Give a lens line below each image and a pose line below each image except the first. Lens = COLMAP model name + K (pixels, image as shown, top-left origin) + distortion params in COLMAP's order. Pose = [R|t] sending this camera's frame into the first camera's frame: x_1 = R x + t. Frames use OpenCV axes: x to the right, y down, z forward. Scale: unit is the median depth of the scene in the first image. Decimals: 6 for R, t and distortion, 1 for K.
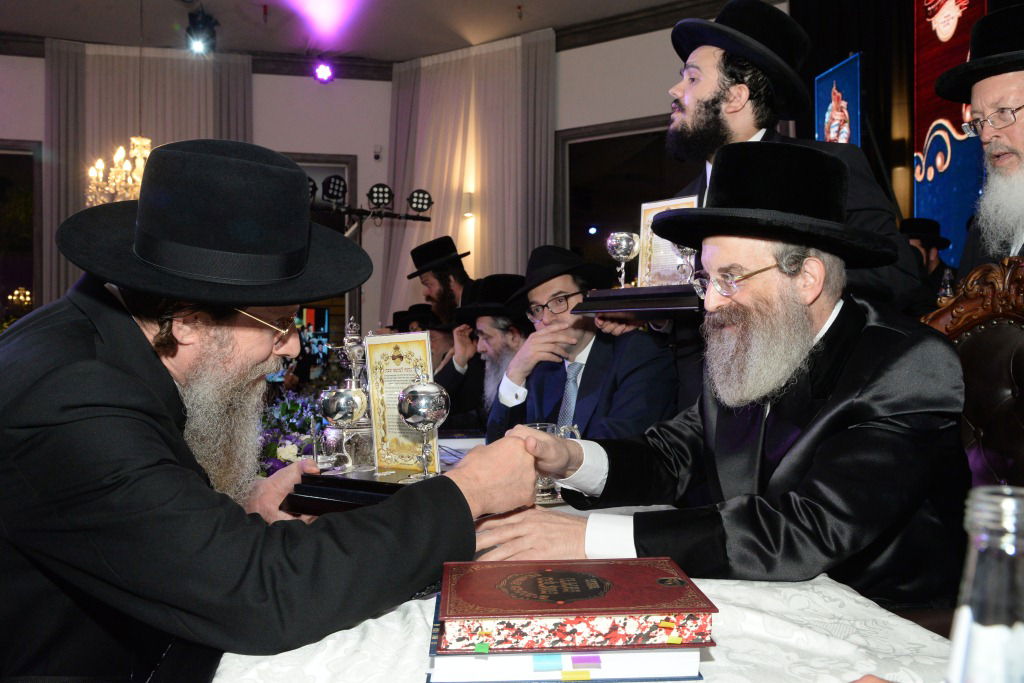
lens RADIAL K [[803.9, 0, 512.0], [0, 803.9, 341.5], [0, 0, 1]] dist [-0.060265, 0.067602]
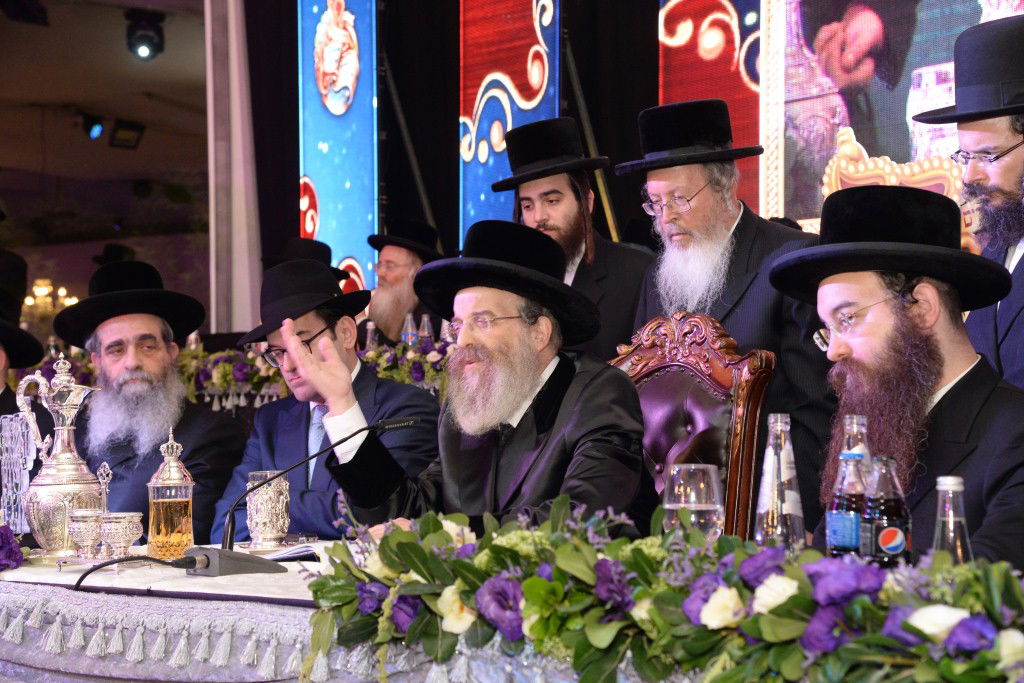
lens RADIAL K [[1814.7, 0, 512.0], [0, 1814.7, 341.5], [0, 0, 1]] dist [0.377720, 0.019512]
pose [[0.842548, 0.023151, 0.538123, -0.204656], [-0.001015, 0.999142, -0.041395, 0.010074], [-0.538620, 0.034331, 0.841849, -0.226018]]
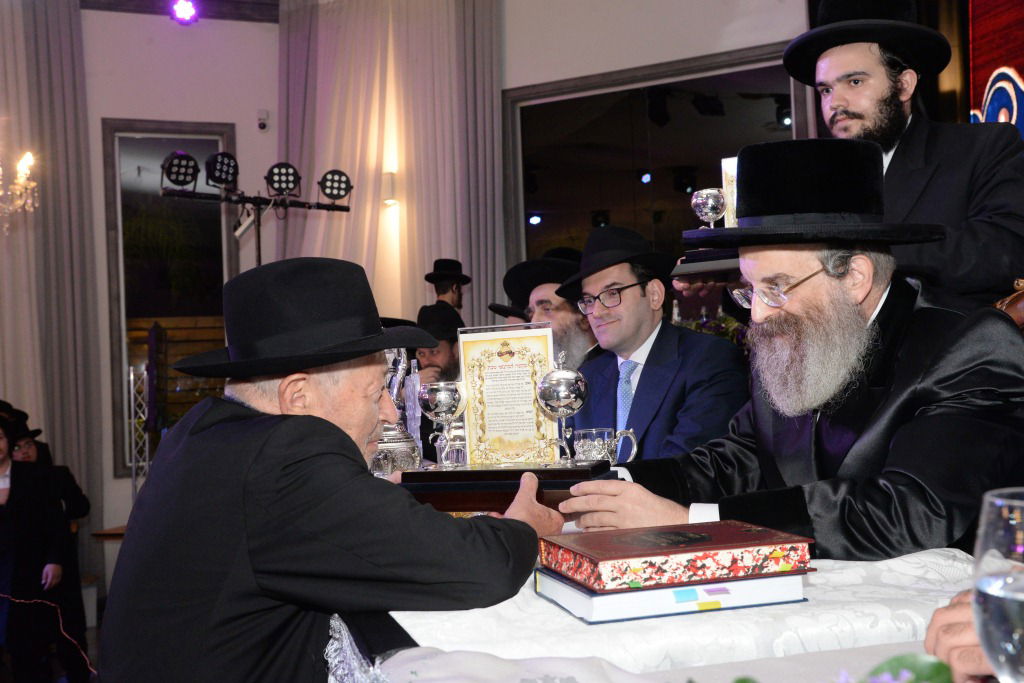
lens RADIAL K [[1108.4, 0, 512.0], [0, 1108.4, 341.5], [0, 0, 1]] dist [0.047920, 0.196536]
pose [[0.996399, -0.028442, 0.079880, -0.035828], [0.030774, 0.999131, -0.028119, 0.008540], [-0.079011, 0.030476, 0.996408, -0.062608]]
